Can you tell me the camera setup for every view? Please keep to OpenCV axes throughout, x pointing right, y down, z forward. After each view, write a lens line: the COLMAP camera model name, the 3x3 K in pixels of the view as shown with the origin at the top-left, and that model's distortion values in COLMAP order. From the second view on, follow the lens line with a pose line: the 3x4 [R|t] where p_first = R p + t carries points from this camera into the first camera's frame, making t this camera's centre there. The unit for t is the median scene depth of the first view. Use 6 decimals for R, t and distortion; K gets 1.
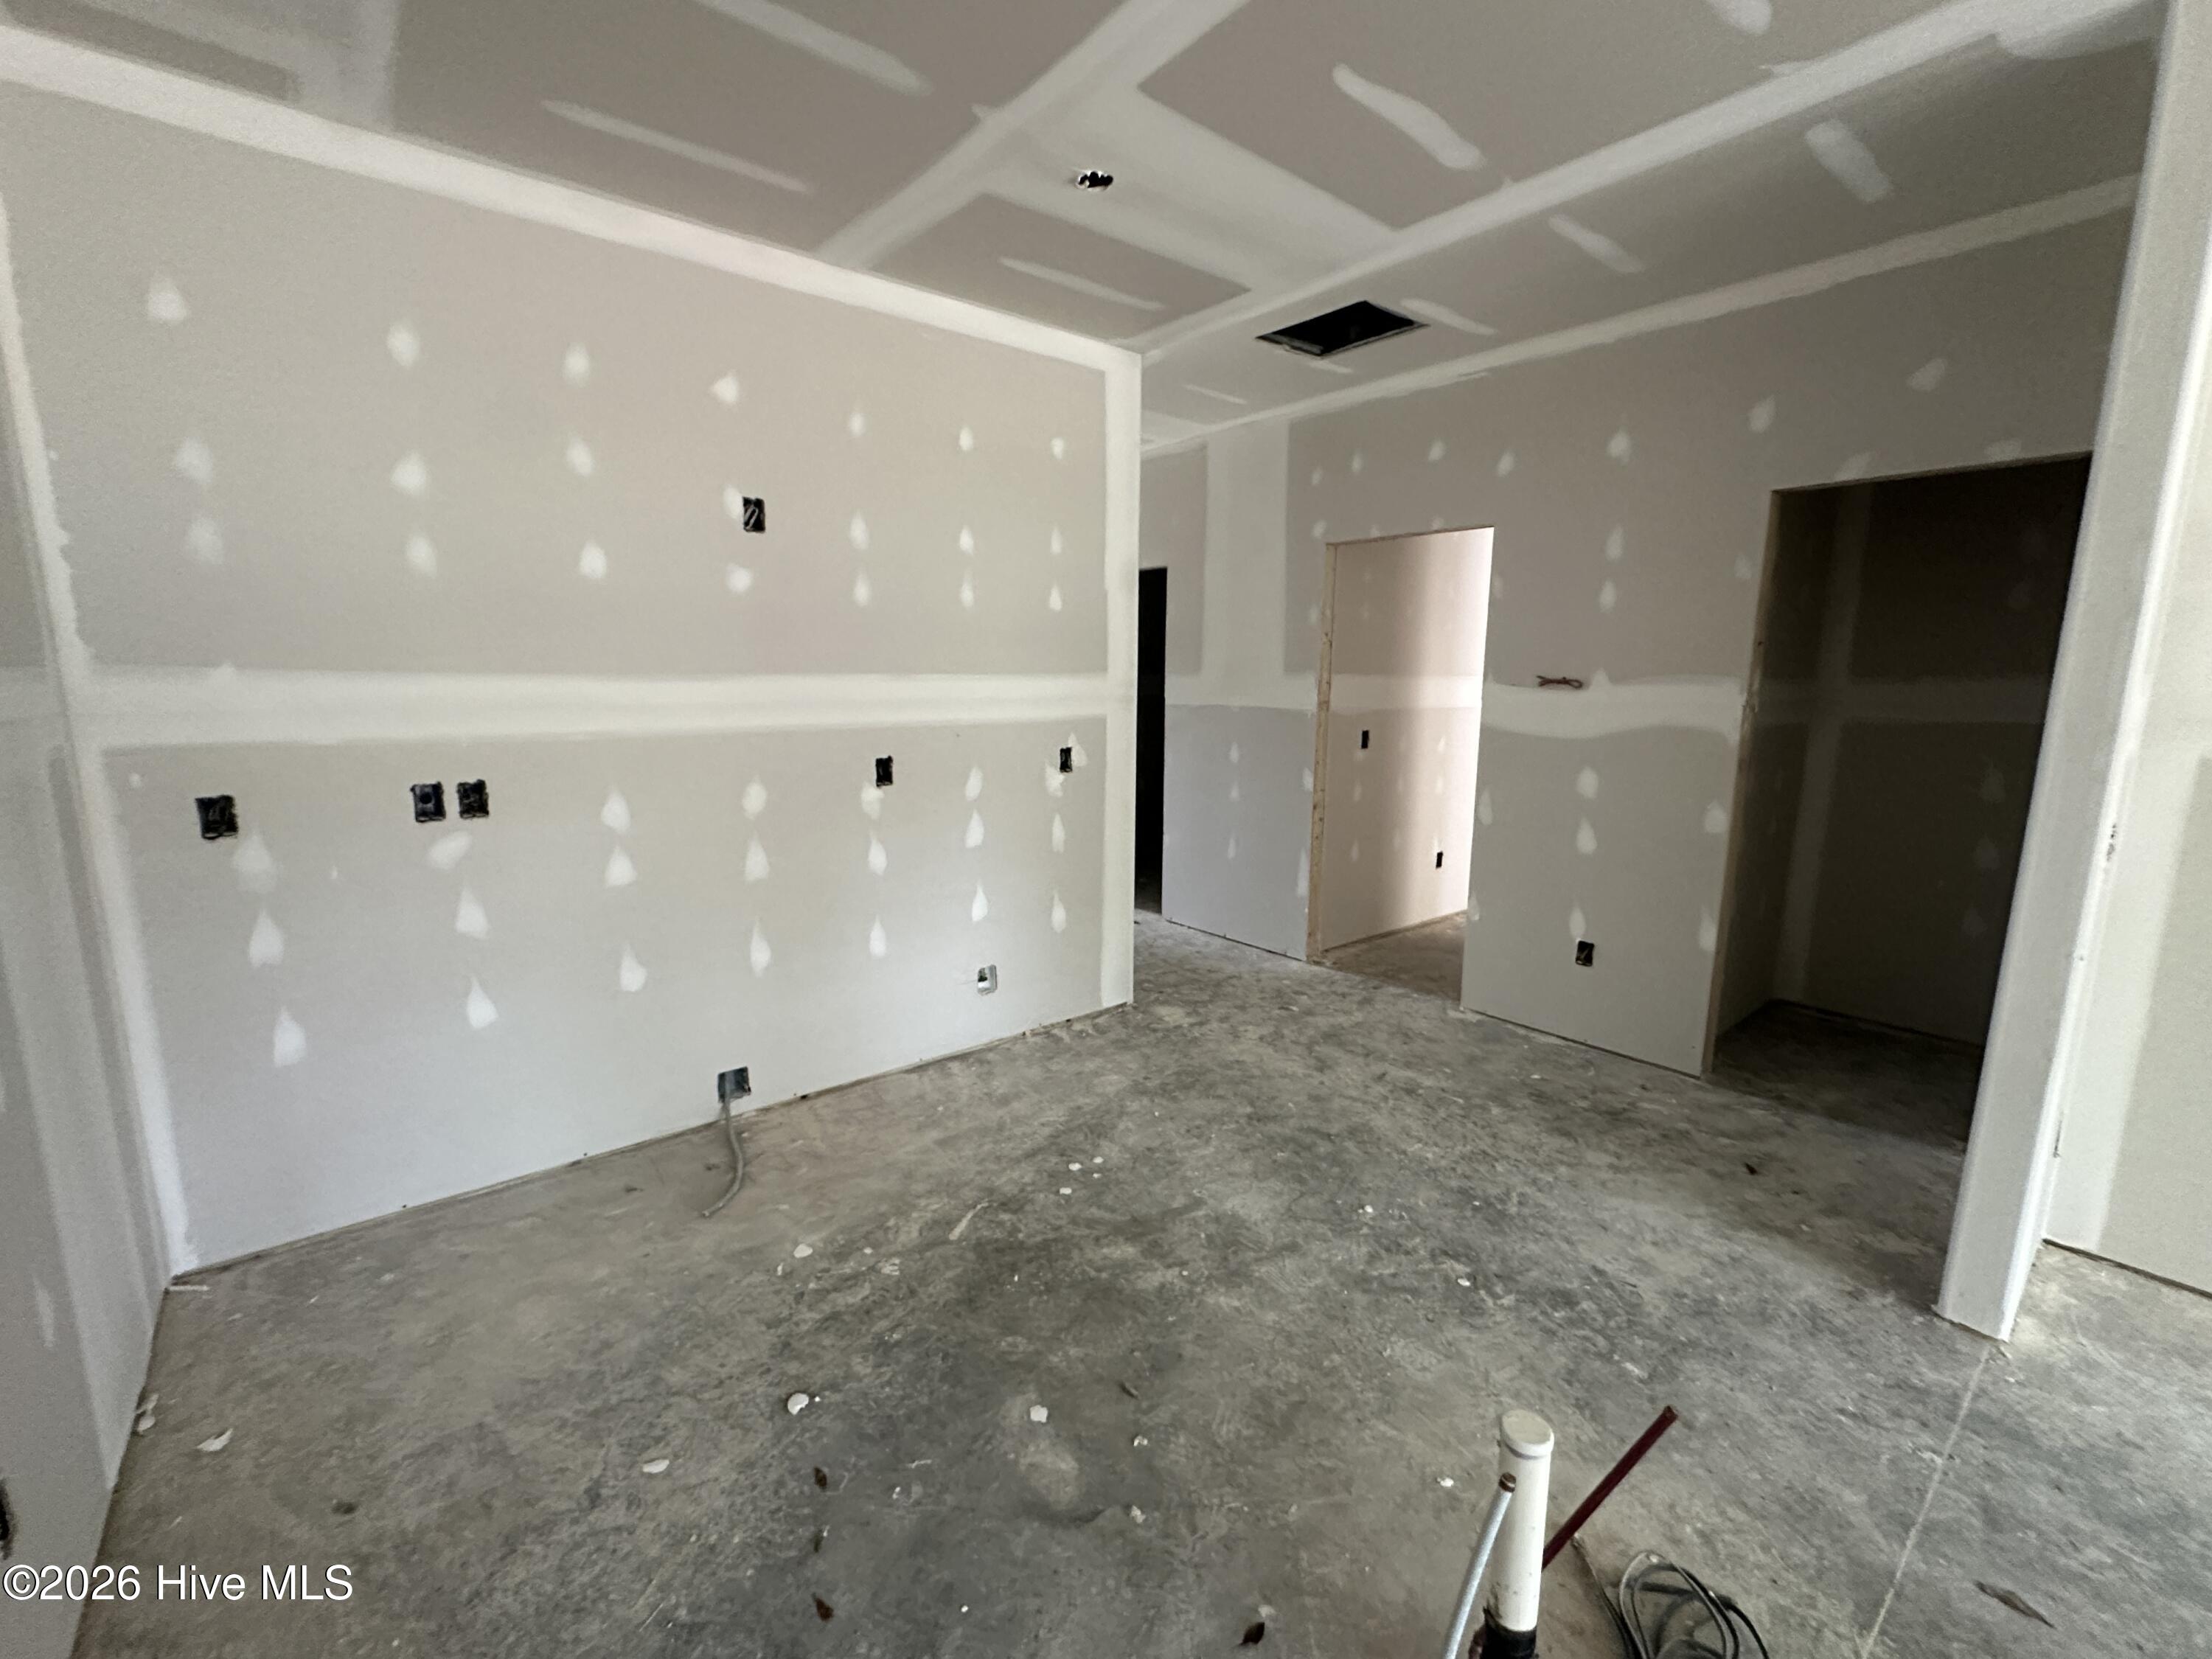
lens RADIAL K [[938.1, 0, 1106.0], [0, 938.1, 829.5], [0, 0, 1]] dist [-0.004375, -0.000200]
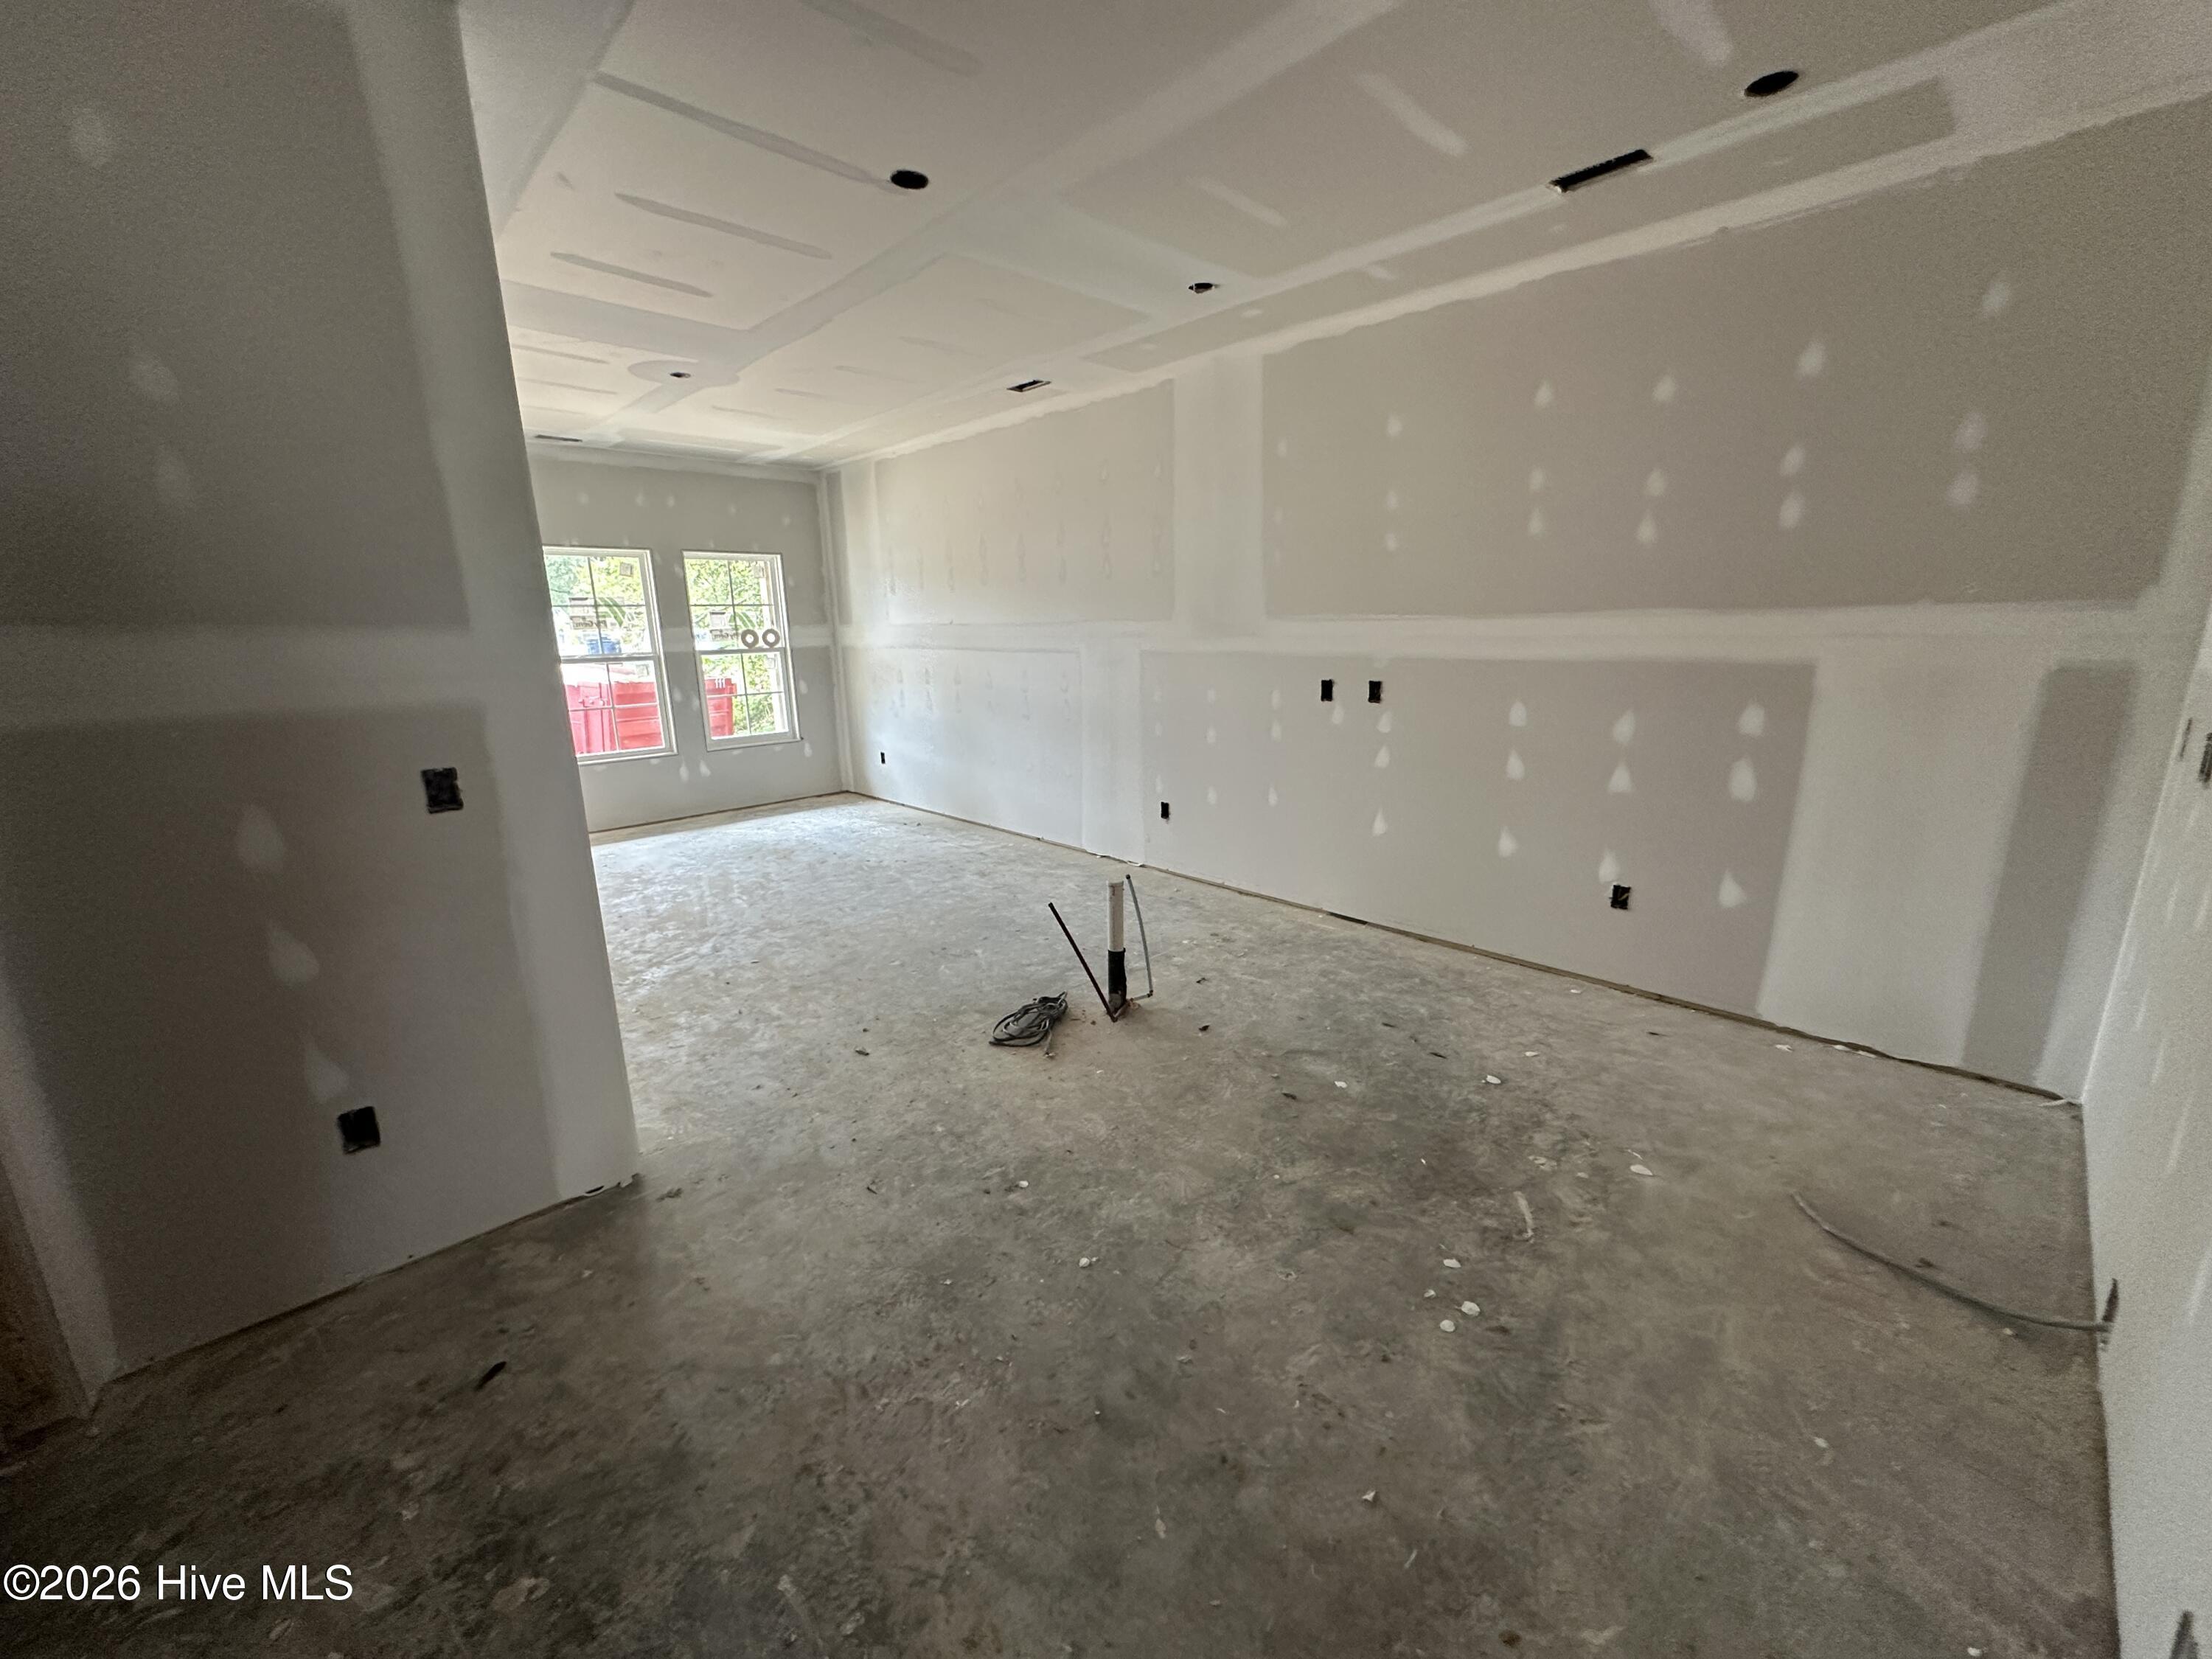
lens RADIAL K [[889.8, 0, 1106.0], [0, 889.8, 829.5], [0, 0, 1]] dist [-0.005119, -0.000082]
pose [[-0.996744, 0.030947, -0.074460, 0.319364], [-0.000446, 0.921290, 0.388875, -0.273161], [0.080634, 0.387642, -0.918277, 1.640773]]
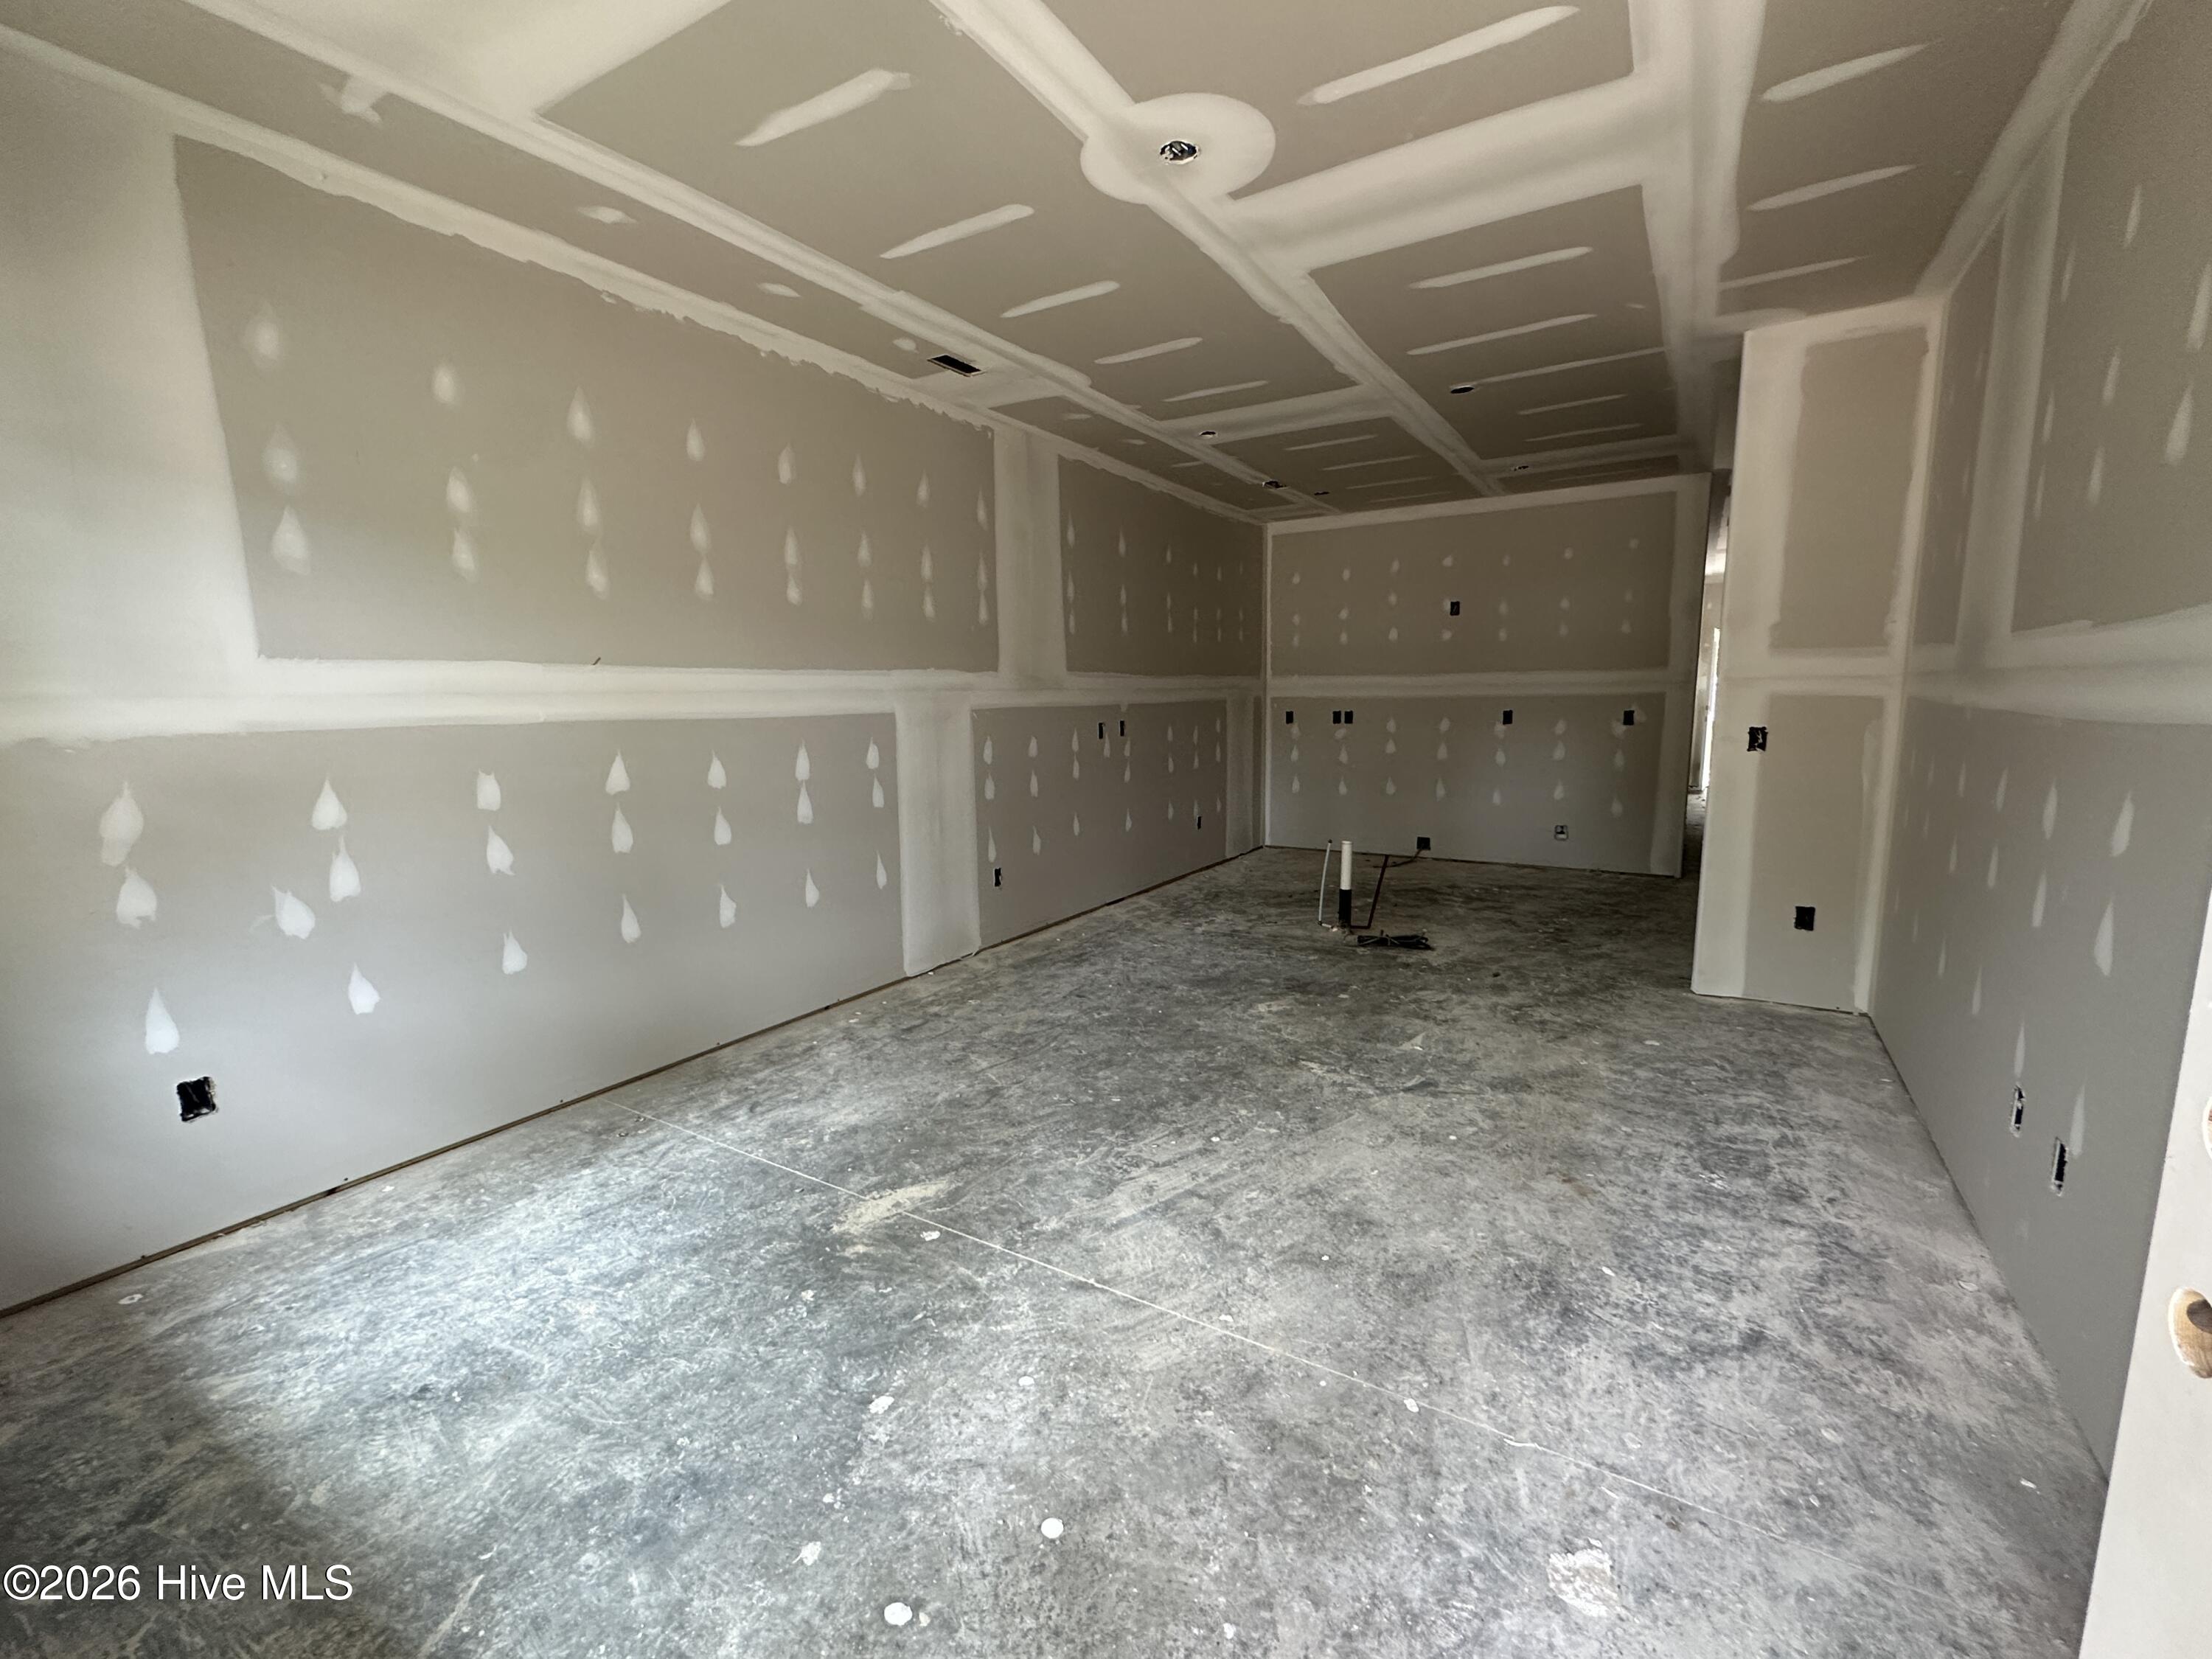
lens RADIAL K [[915.9, 0, 1106.0], [0, 915.9, 829.5], [0, 0, 1]] dist [0.002037, 0.000160]
pose [[0.315209, 0.127489, -0.940420, 1.912665], [-0.141879, 0.986130, 0.086130, 0.182356], [0.938357, 0.106277, 0.328925, -0.674507]]
